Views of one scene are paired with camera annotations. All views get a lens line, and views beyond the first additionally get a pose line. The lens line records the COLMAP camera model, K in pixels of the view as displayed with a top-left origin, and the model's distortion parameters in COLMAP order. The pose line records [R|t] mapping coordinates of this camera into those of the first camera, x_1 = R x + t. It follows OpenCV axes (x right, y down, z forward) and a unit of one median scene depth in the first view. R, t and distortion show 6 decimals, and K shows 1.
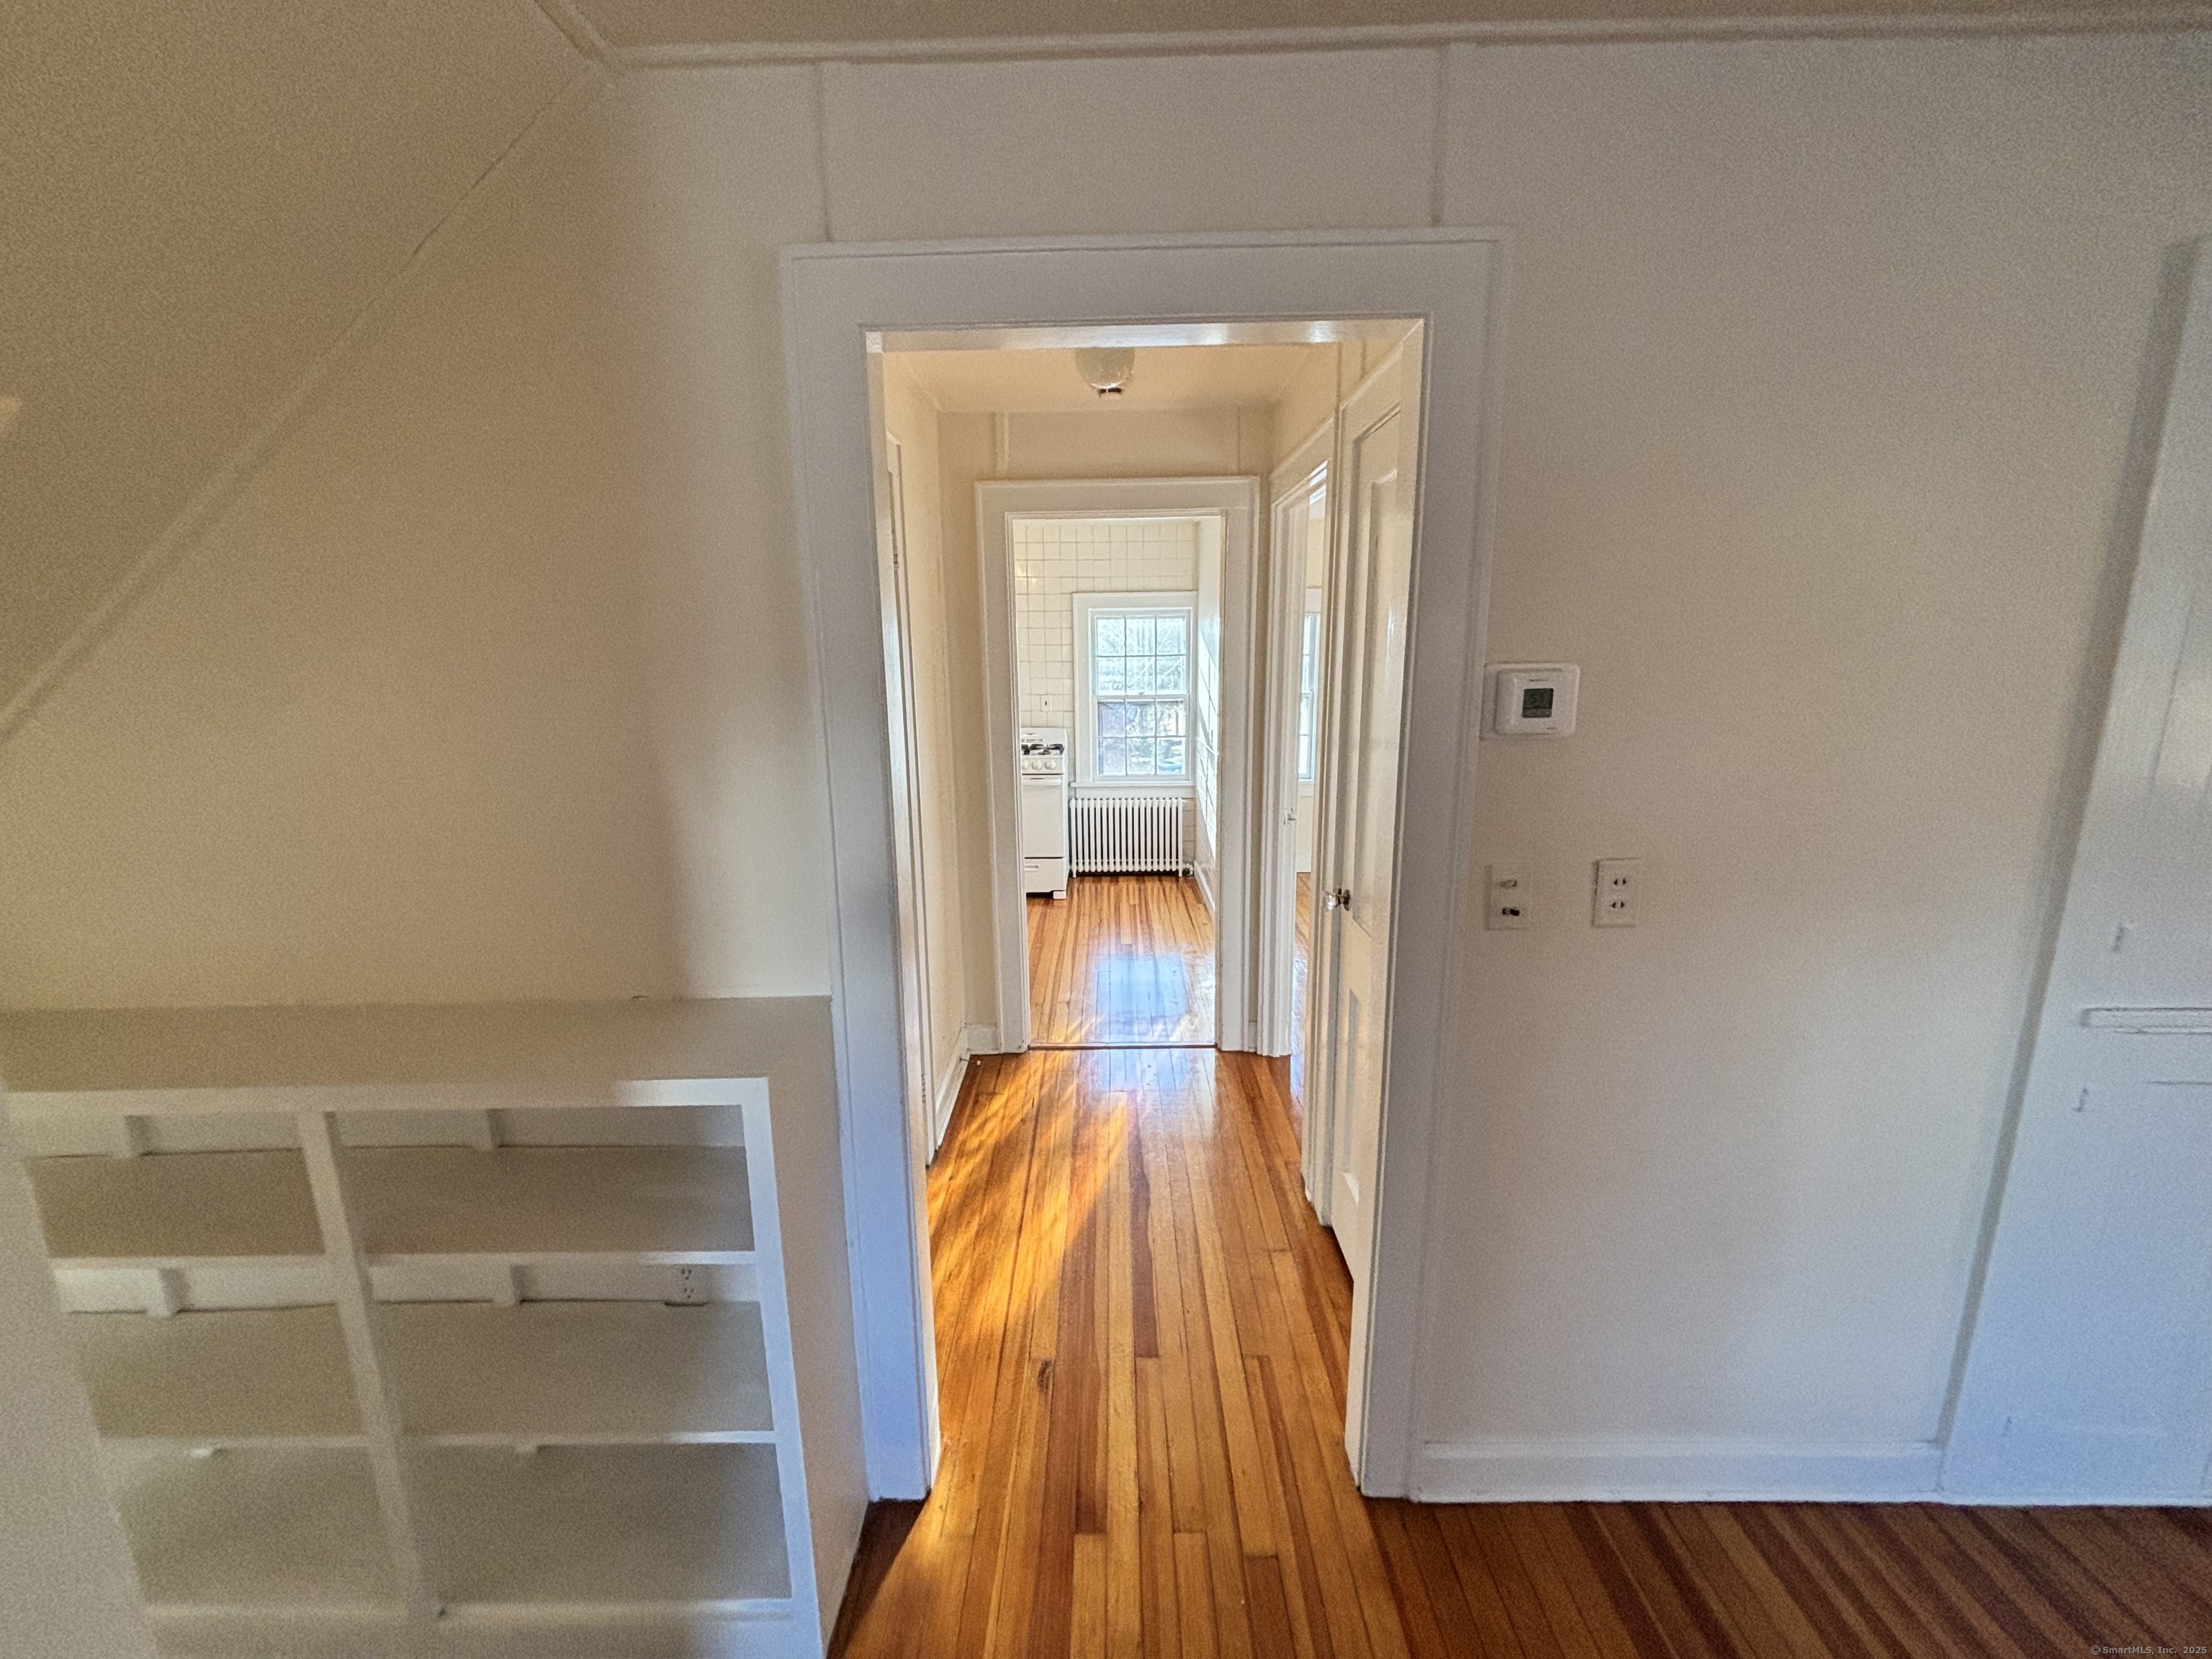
lens RADIAL K [[886.9, 0, 1099.4], [0, 886.9, 825.7], [0, 0, 1]] dist [0.010592, -0.005853]
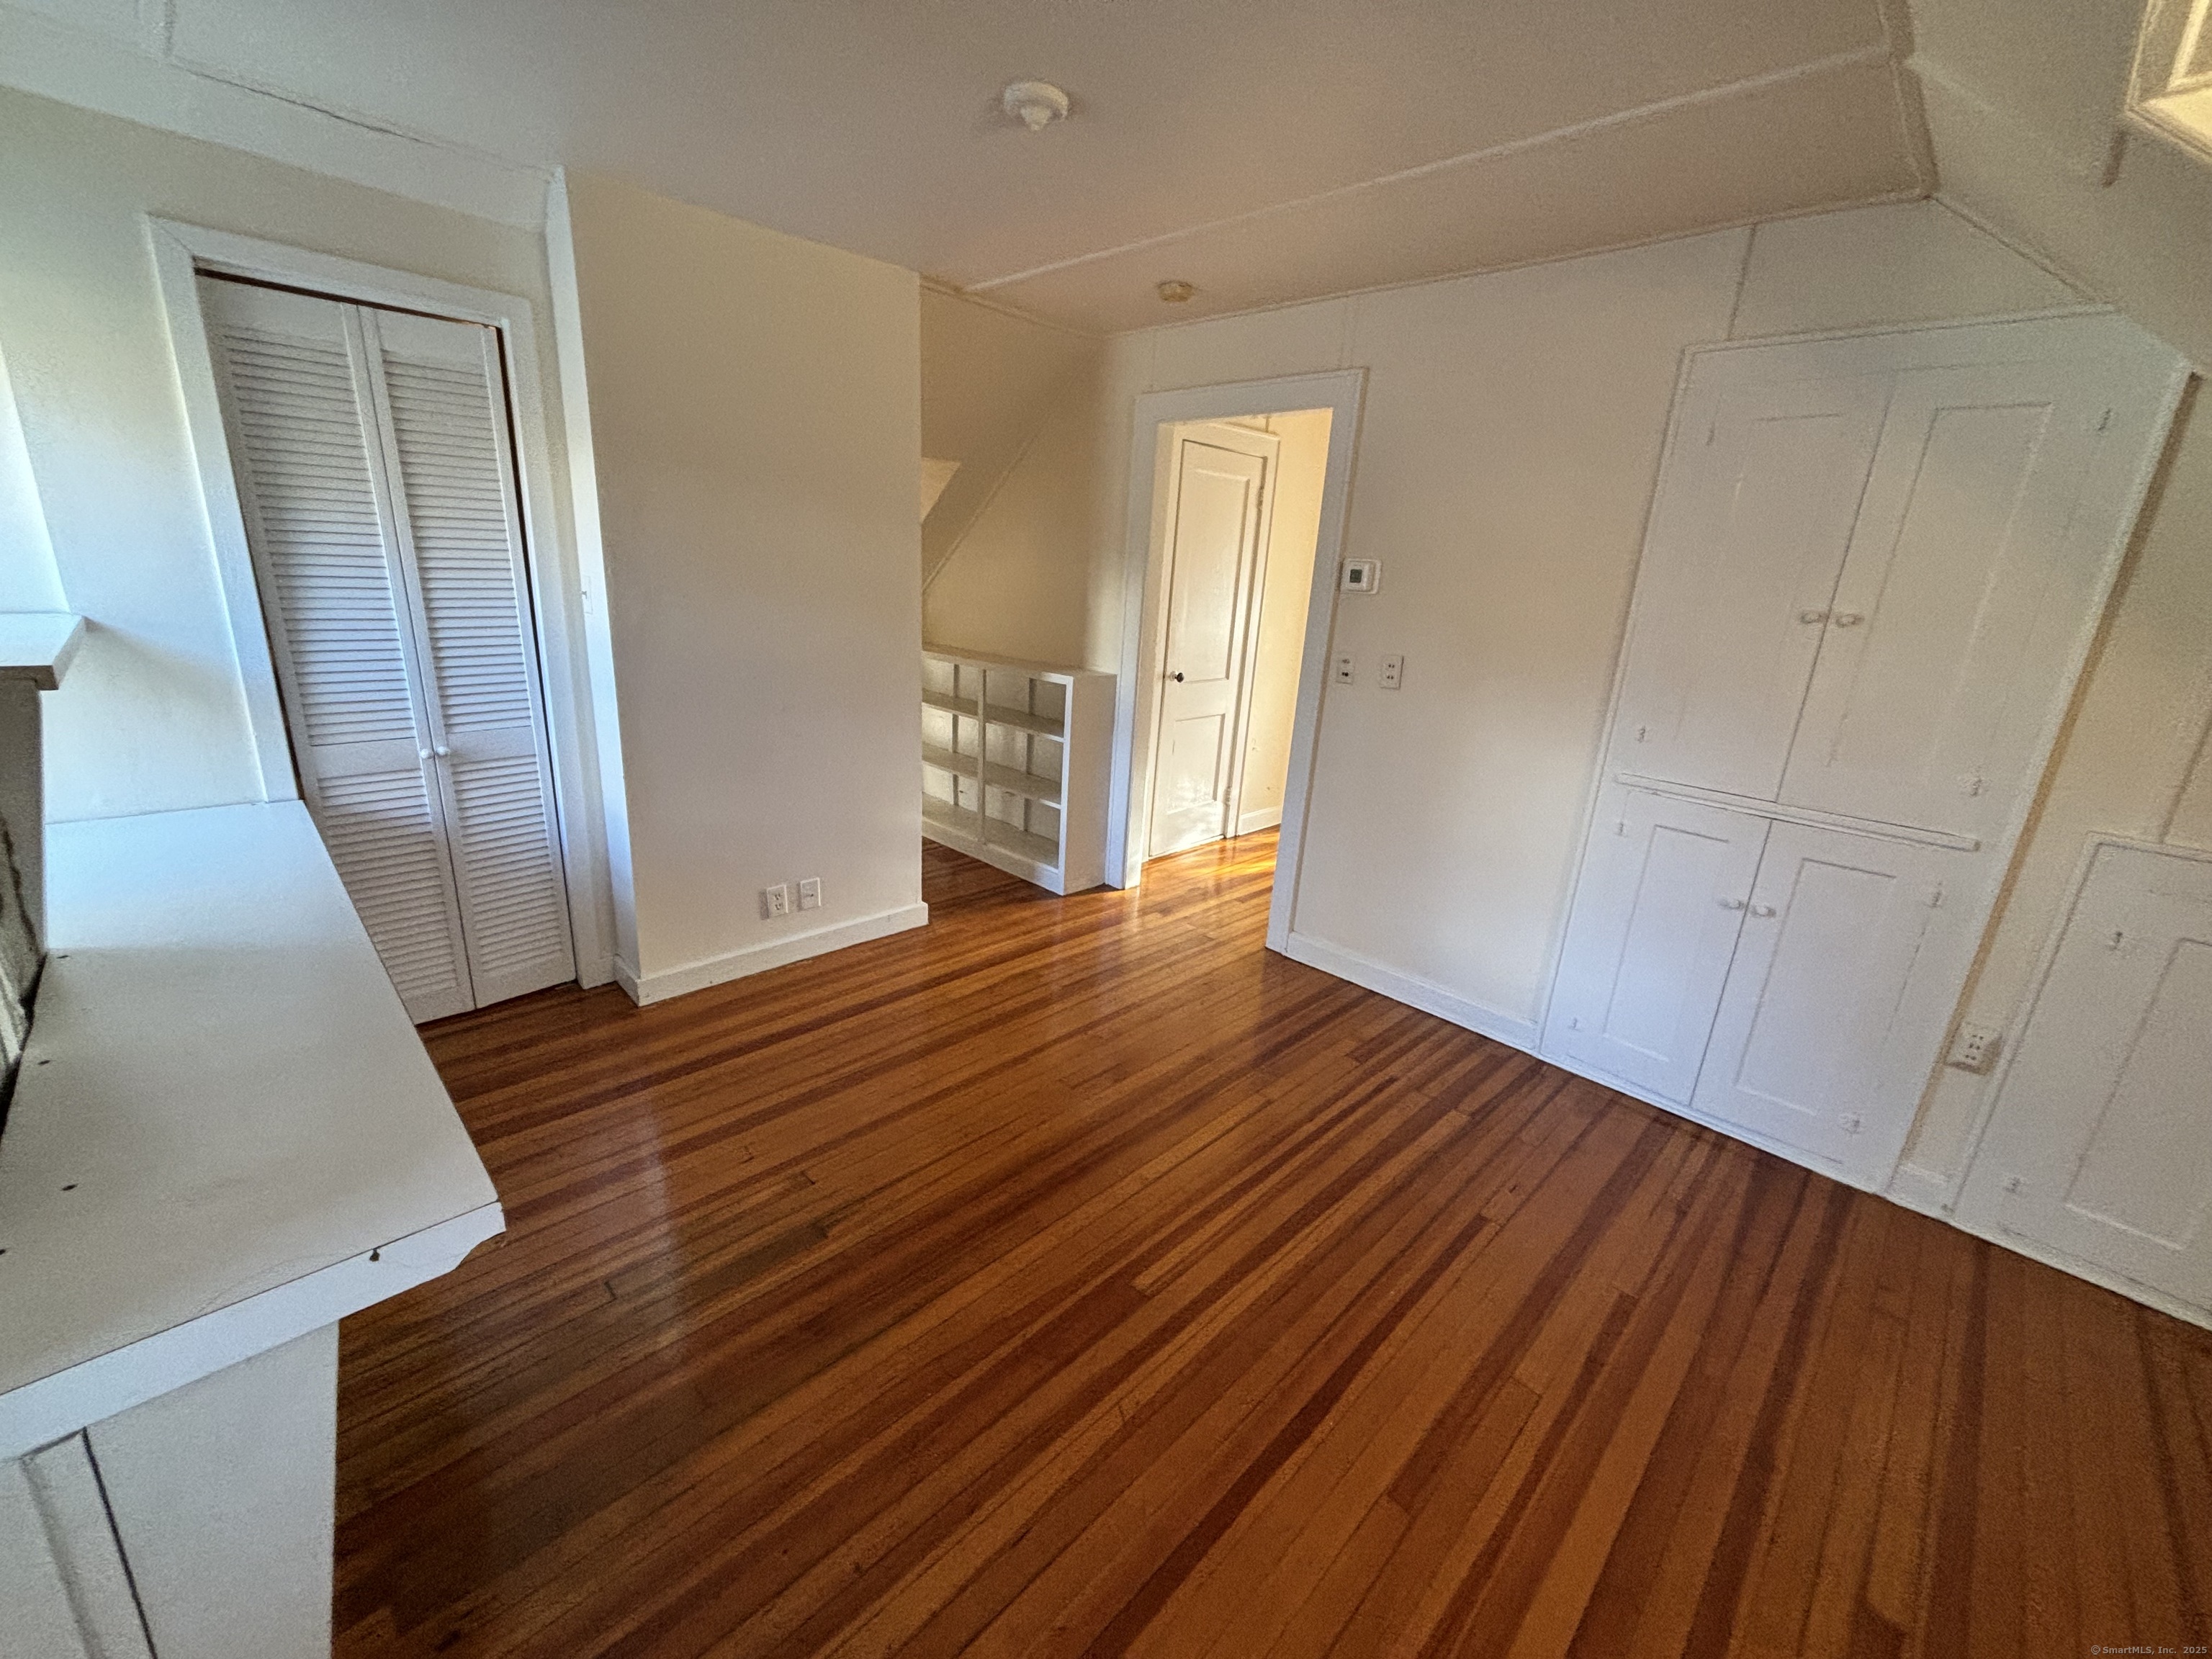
lens RADIAL K [[886.9, 0, 1099.4], [0, 886.9, 825.7], [0, 0, 1]] dist [0.010592, -0.005853]
pose [[0.710671, 0.242593, -0.660375, 1.519116], [-0.192895, 0.969886, 0.148706, 0.241413], [0.676563, 0.021702, 0.736065, -0.983773]]
